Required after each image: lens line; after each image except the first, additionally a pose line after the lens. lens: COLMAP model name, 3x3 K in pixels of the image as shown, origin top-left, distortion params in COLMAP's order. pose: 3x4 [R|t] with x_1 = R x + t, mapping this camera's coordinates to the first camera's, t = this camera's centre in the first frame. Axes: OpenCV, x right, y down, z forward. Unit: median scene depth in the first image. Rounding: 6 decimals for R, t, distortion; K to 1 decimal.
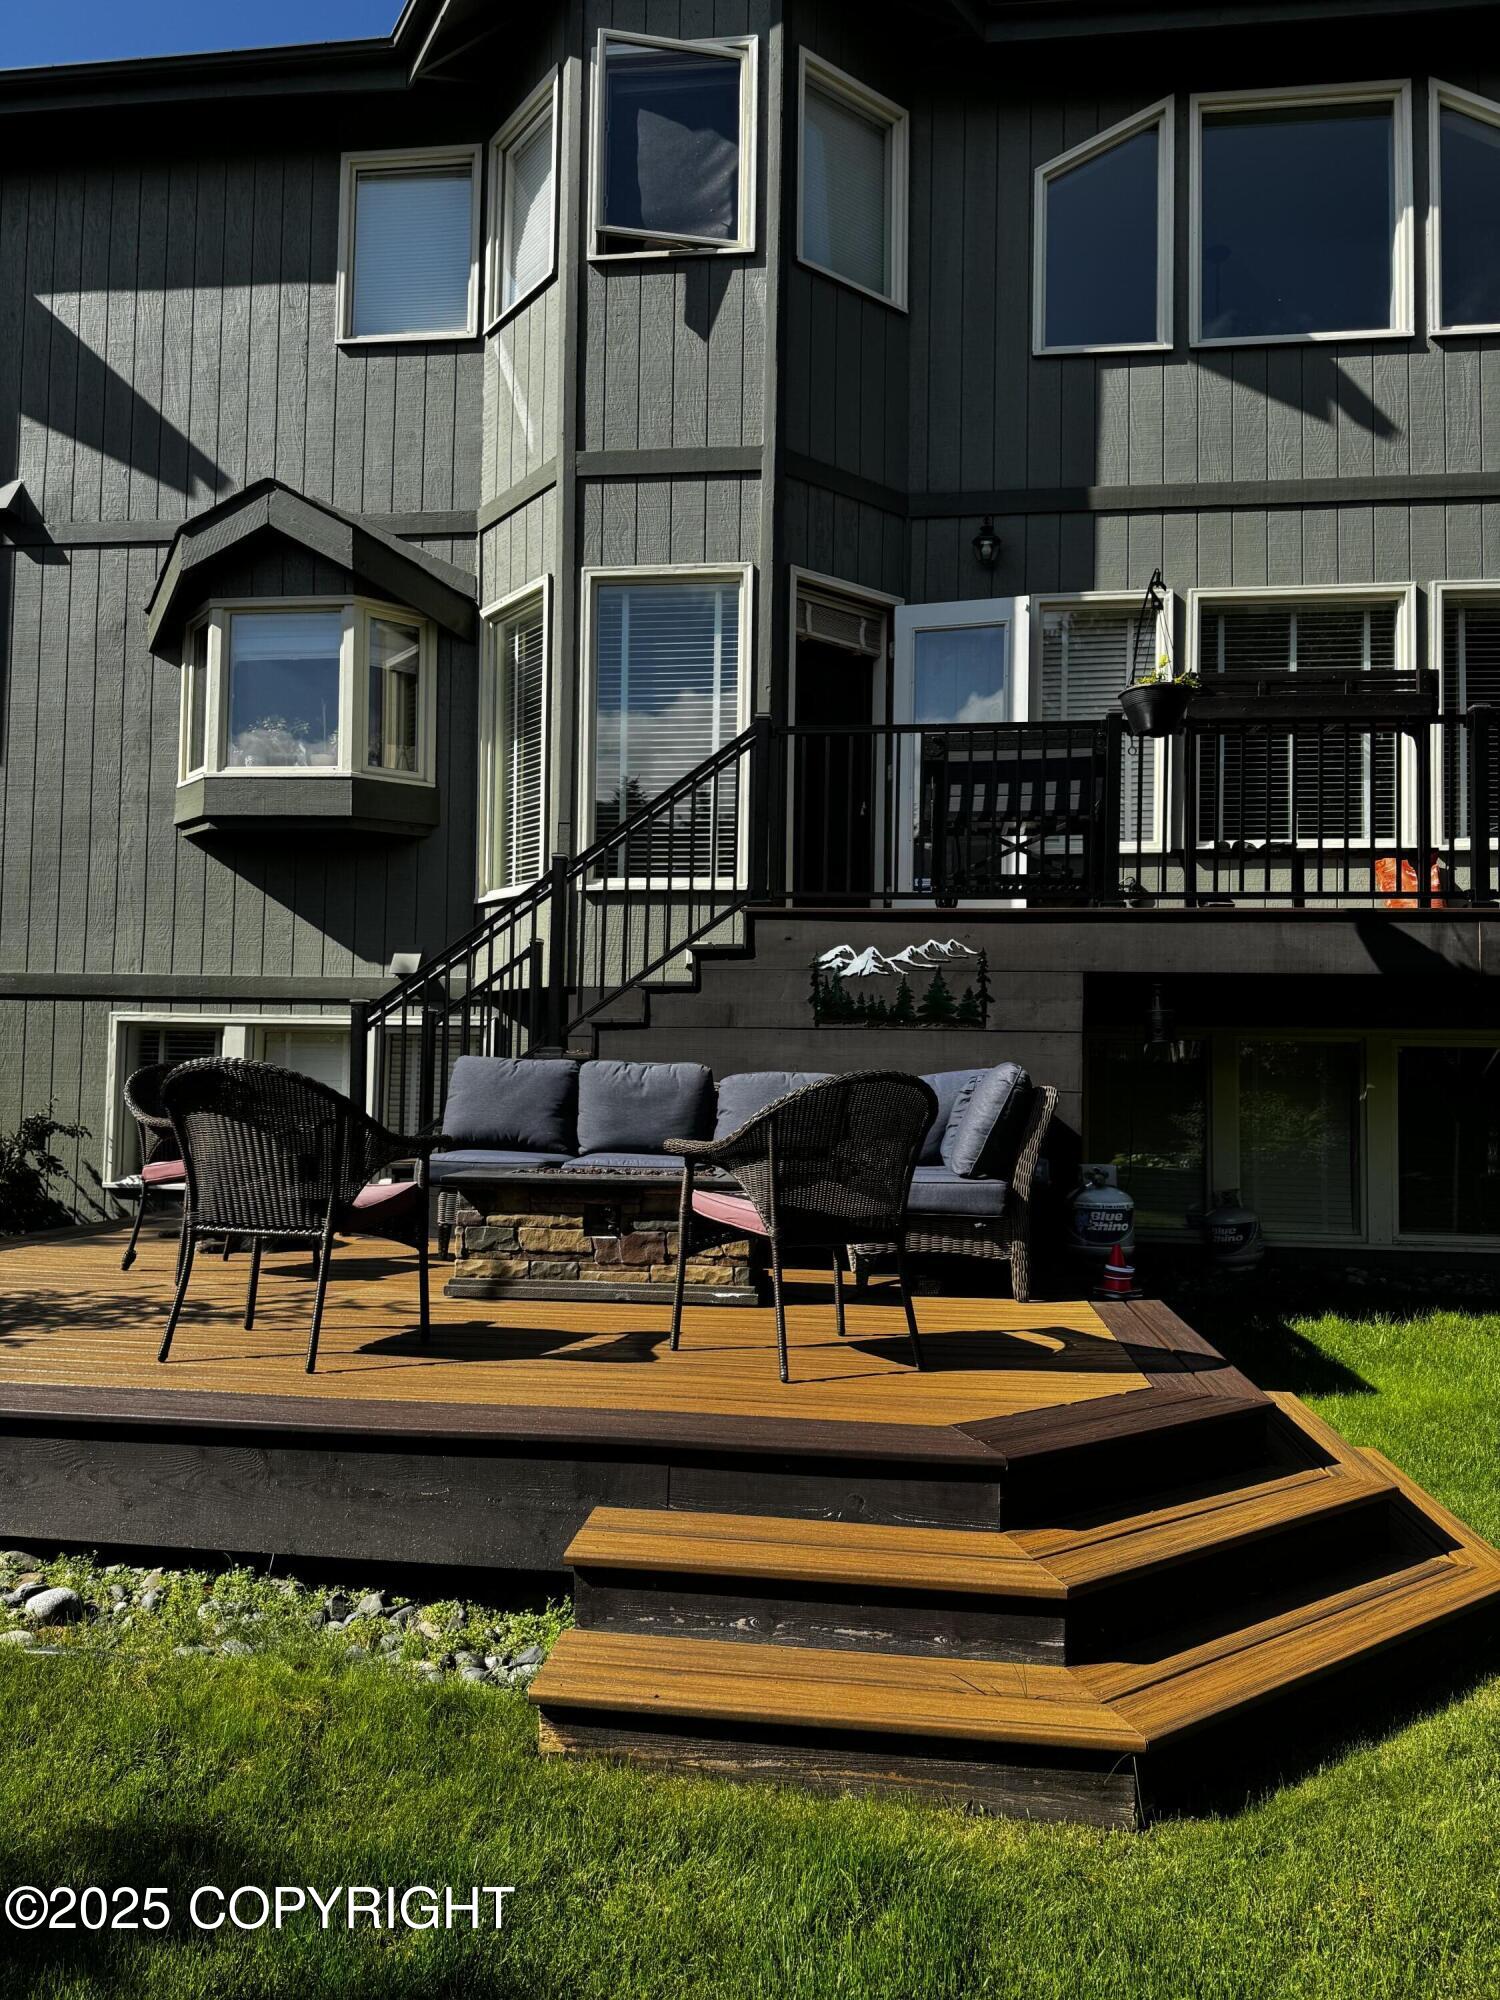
lens RADIAL K [[1405.3, 0, 749.4], [0, 1405.3, 1008.5], [0, 0, 1]] dist [0.030510, -0.033412]
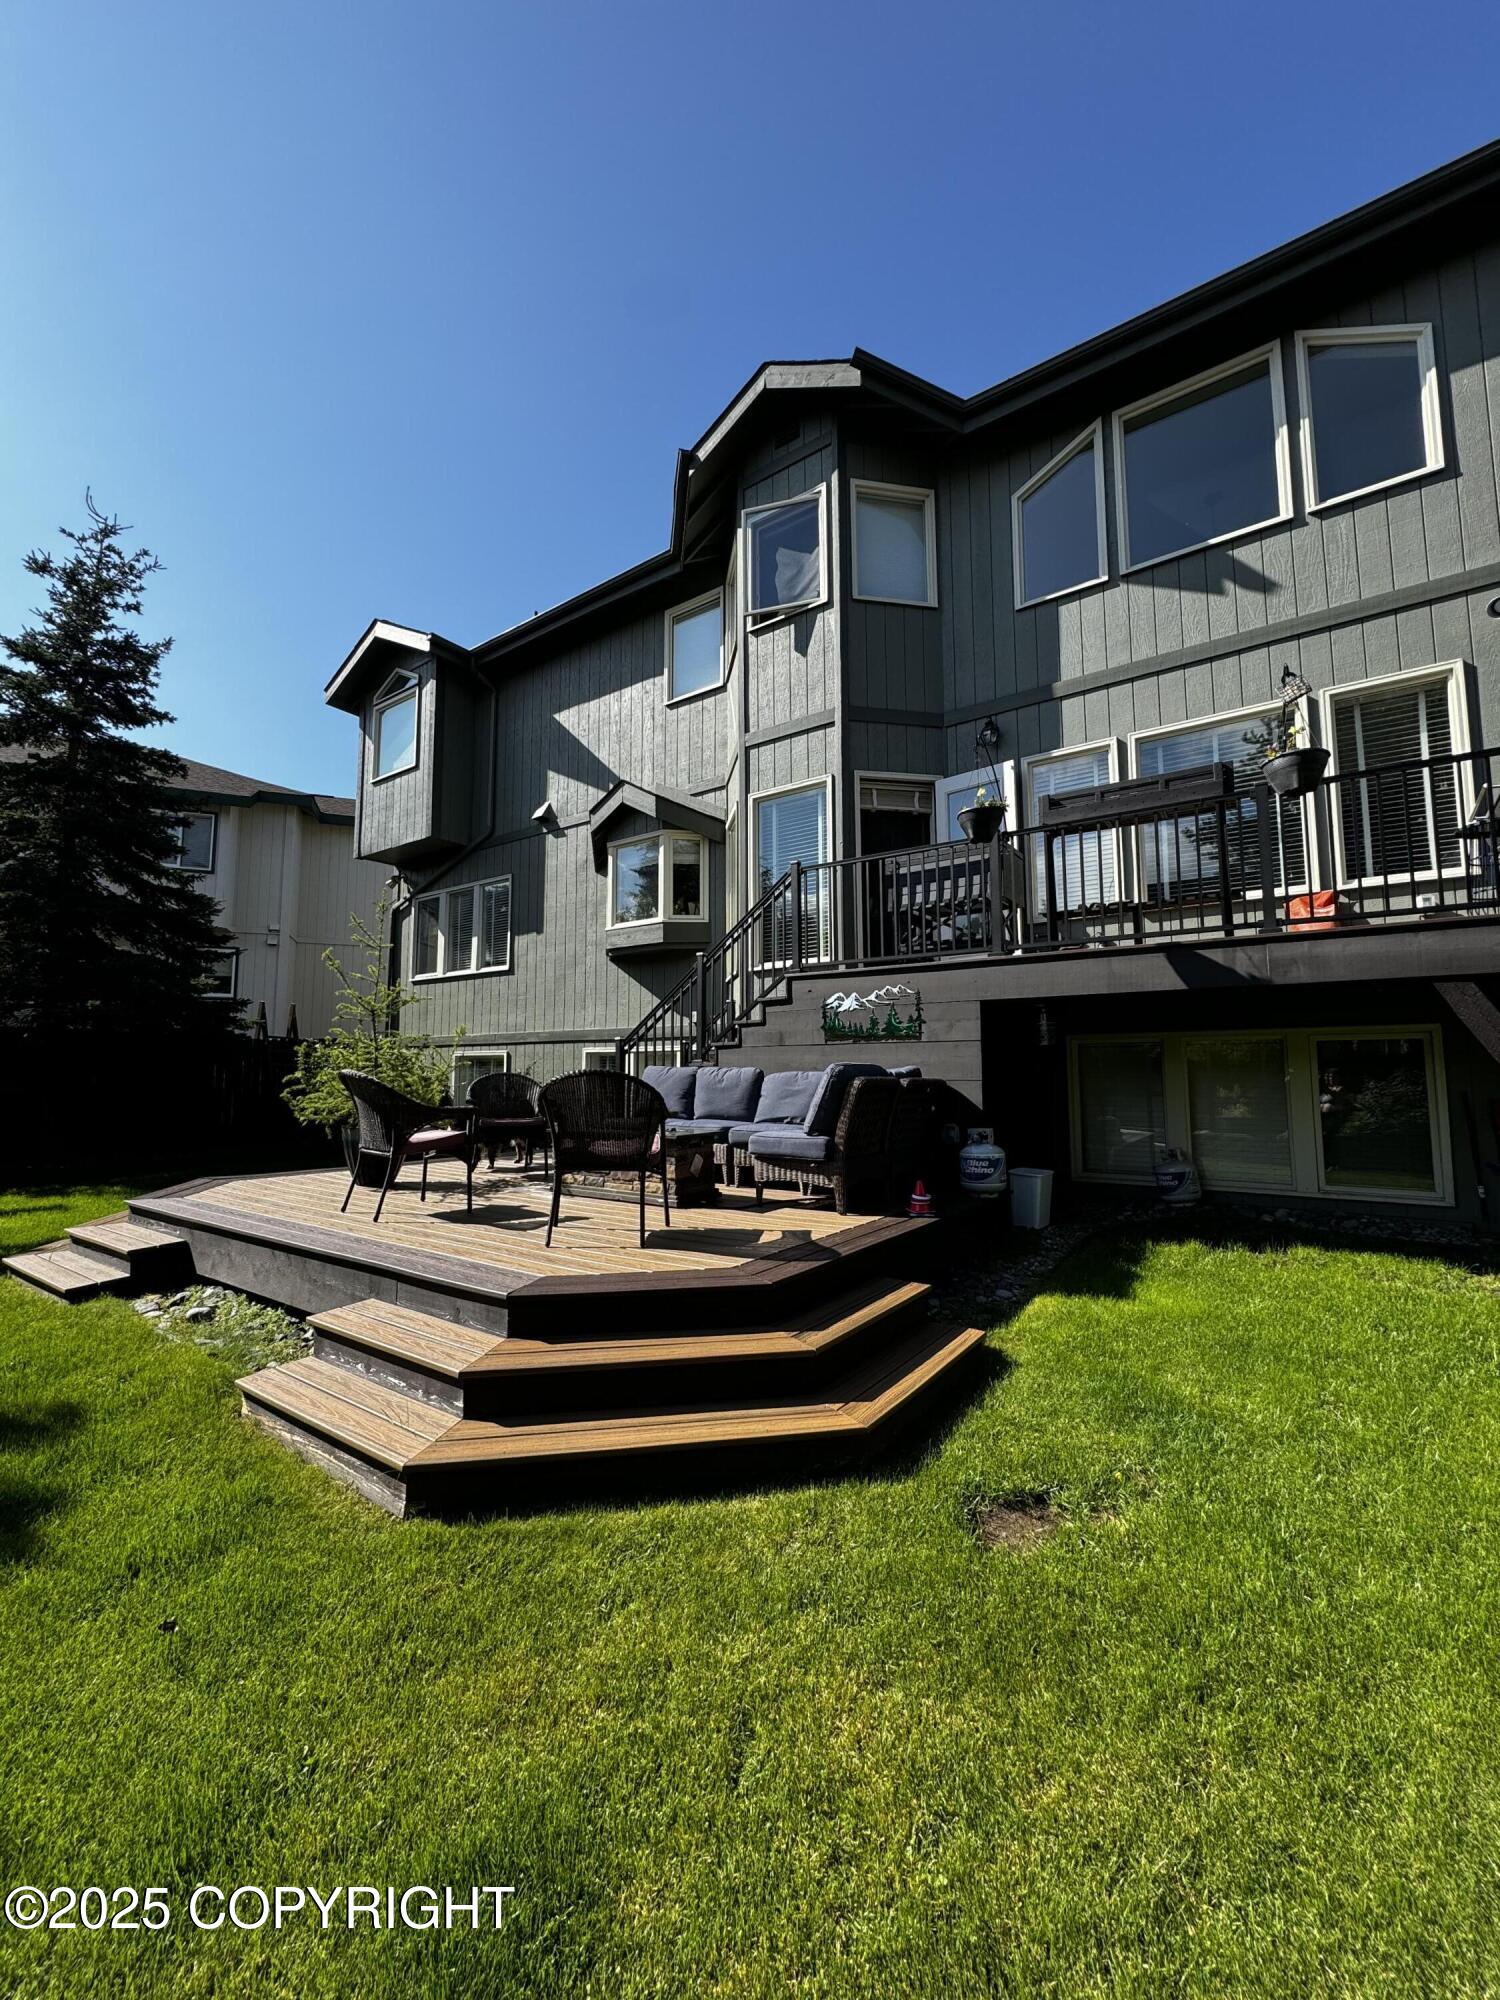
lens RADIAL K [[795.5, 0, 748.0], [0, 795.5, 999.0], [0, 0, 1]] dist [-0.003283, 0.000246]
pose [[0.883852, -0.063438, -0.463444, 0.336370], [0.040323, 0.997406, -0.059627, 0.010739], [0.466025, 0.034014, 0.884118, 0.099895]]
